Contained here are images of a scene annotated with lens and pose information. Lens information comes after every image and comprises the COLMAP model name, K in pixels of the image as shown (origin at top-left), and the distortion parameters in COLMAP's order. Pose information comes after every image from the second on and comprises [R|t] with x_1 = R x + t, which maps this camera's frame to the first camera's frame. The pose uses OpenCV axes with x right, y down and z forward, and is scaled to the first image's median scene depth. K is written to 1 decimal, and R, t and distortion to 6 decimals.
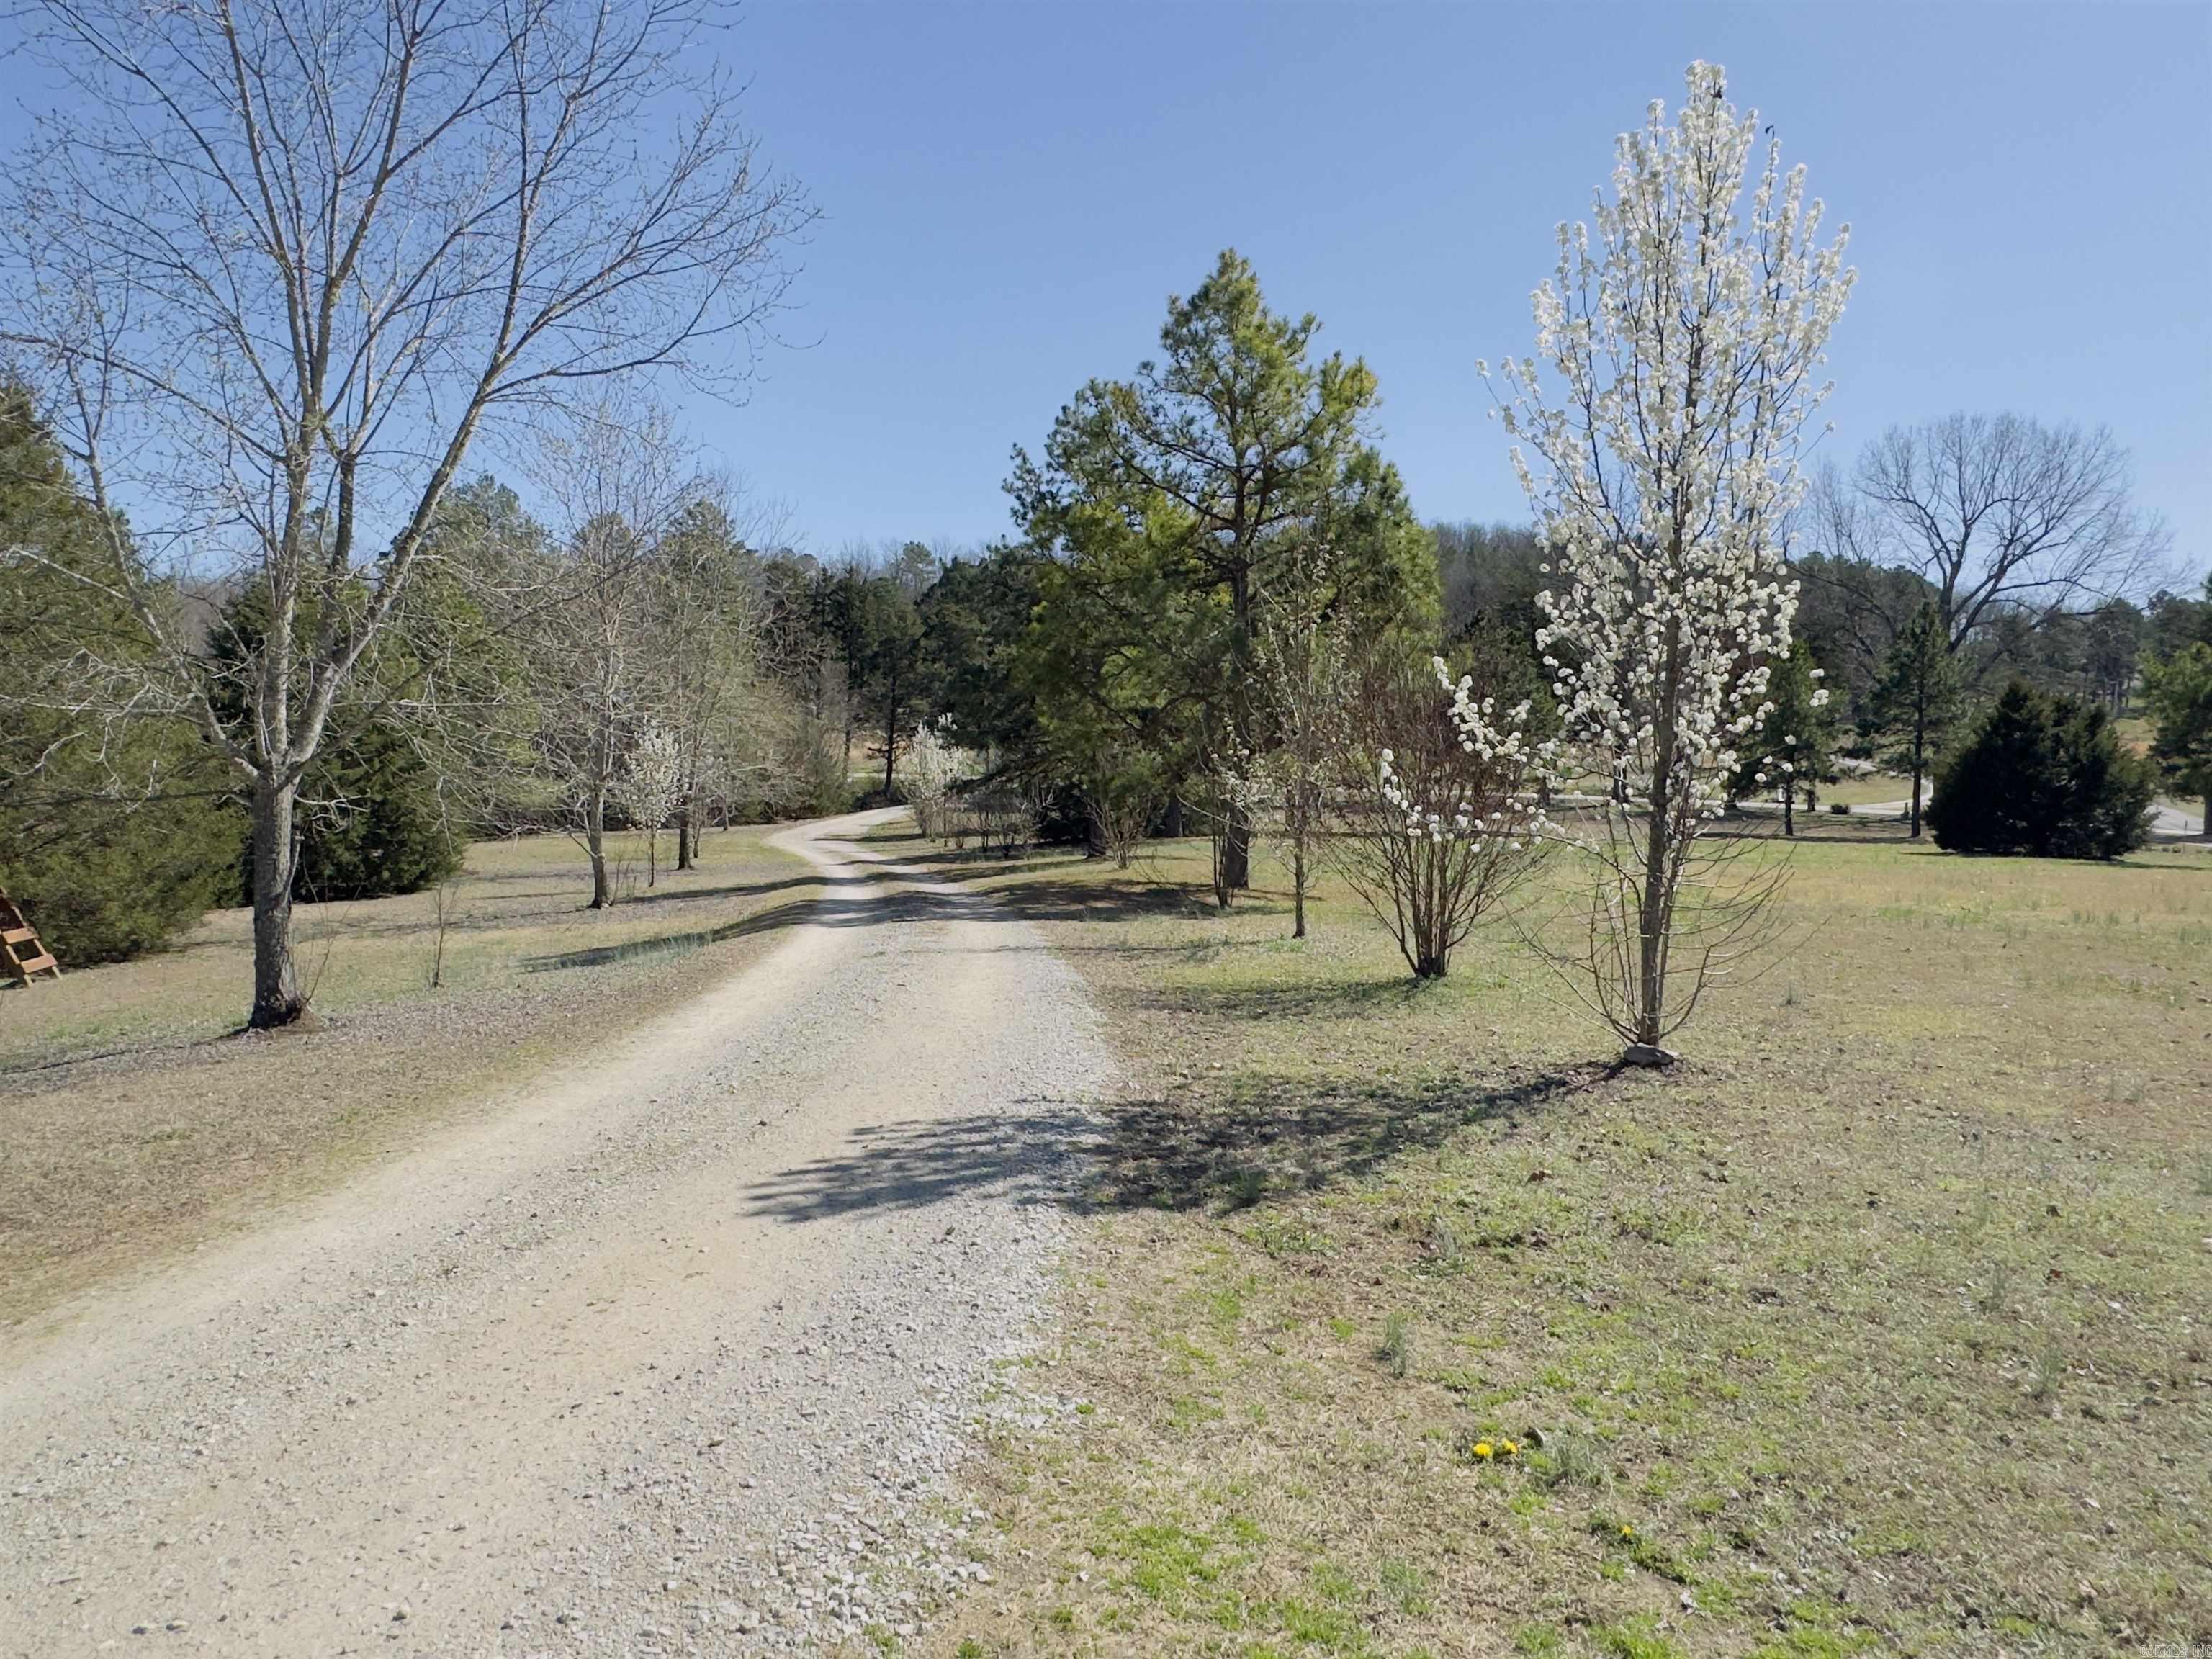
lens RADIAL K [[1451.4, 0, 1106.0], [0, 1451.4, 829.5], [0, 0, 1]] dist [-0.002639, -0.001137]
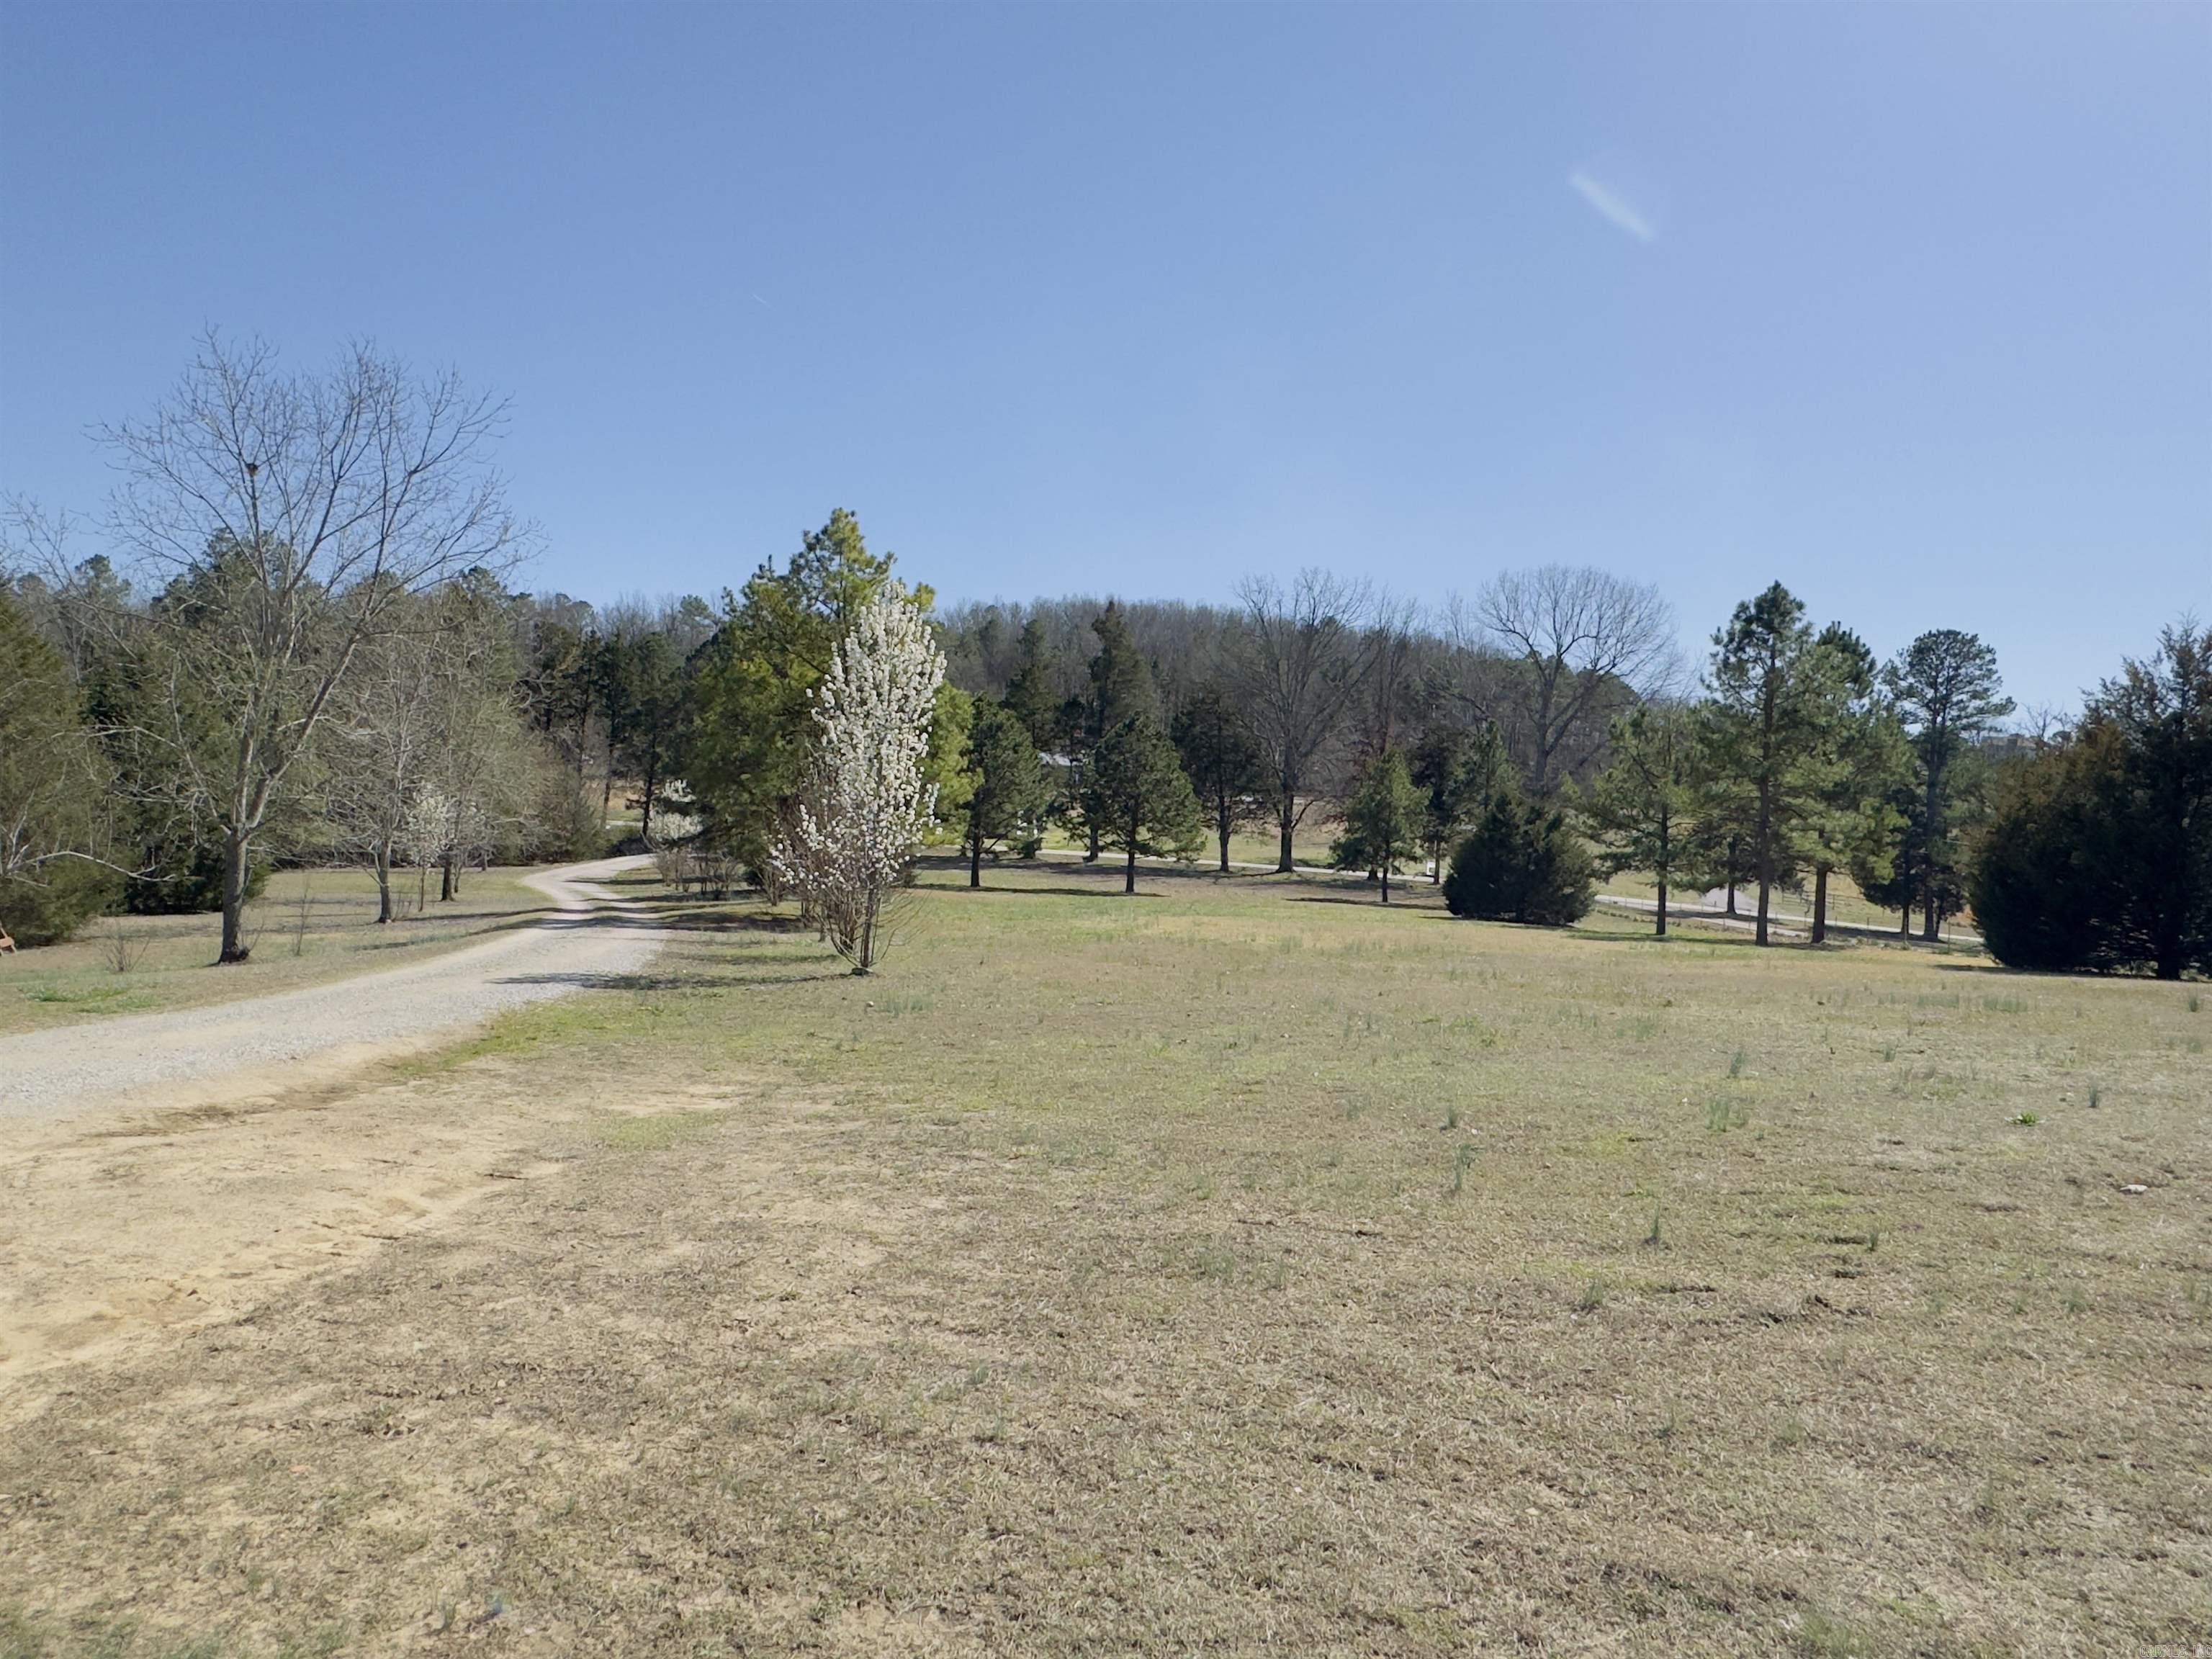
lens RADIAL K [[1451.4, 0, 1106.0], [0, 1451.4, 829.5], [0, 0, 1]] dist [-0.002639, -0.001137]
pose [[0.988653, 0.036717, 0.145662, 0.069118], [-0.031063, 0.998680, -0.040907, -0.000189], [-0.146972, 0.035918, 0.988488, -0.255581]]
